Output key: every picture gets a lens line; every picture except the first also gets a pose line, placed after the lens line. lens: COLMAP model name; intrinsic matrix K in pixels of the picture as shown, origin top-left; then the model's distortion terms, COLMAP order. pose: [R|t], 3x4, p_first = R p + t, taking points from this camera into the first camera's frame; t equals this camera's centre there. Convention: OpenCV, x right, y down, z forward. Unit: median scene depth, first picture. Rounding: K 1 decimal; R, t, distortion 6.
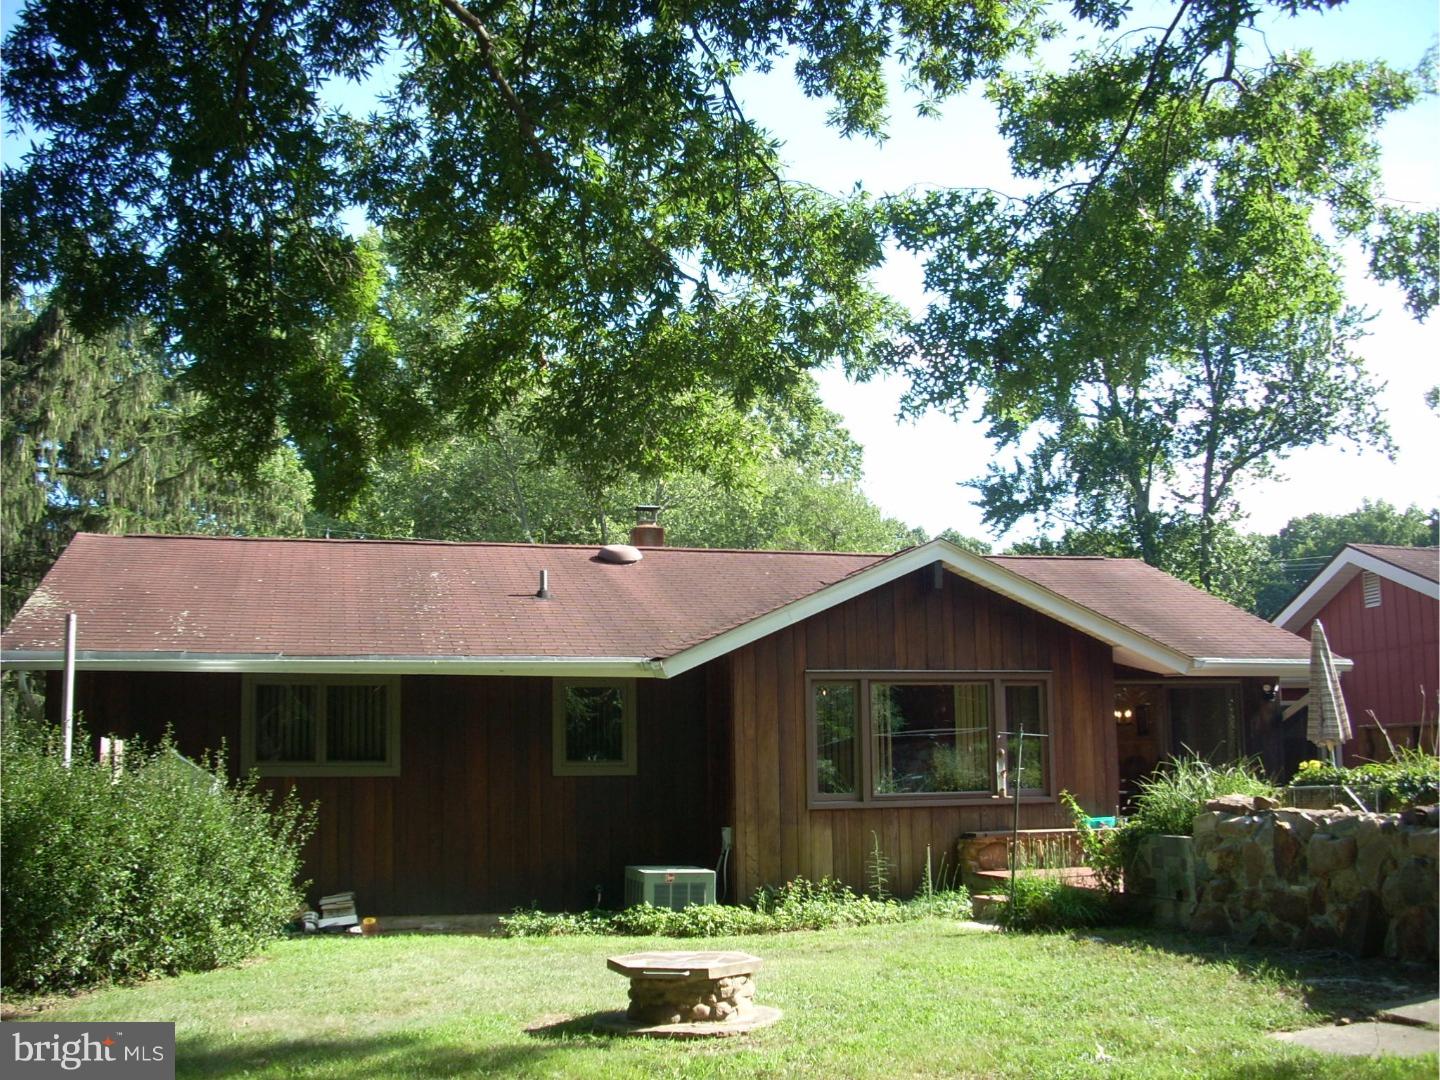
lens RADIAL K [[1527.6, 0, 715.3], [0, 1527.6, 546.7], [0, 0, 1]] dist [-0.162152, 0.128736]
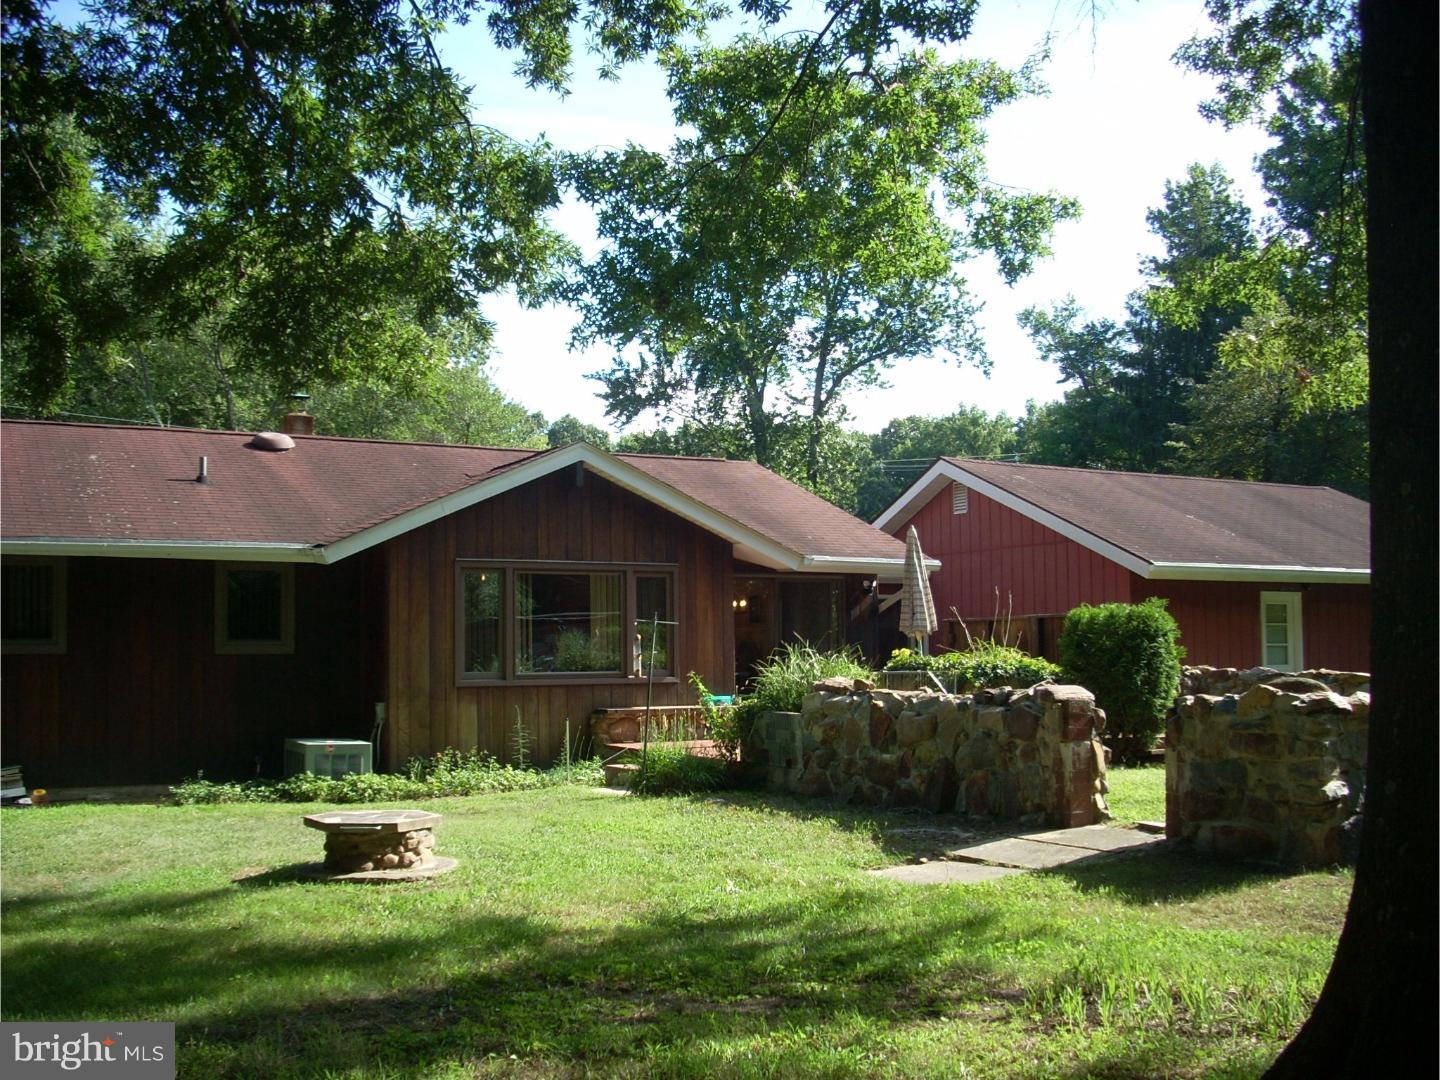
lens RADIAL K [[1527.6, 0, 715.3], [0, 1527.6, 546.7], [0, 0, 1]] dist [-0.162152, 0.128736]
pose [[0.967231, 0.022087, 0.252935, -0.044117], [-0.041923, 0.996428, 0.073305, -0.017317], [-0.250412, -0.081507, 0.964702, -0.104509]]
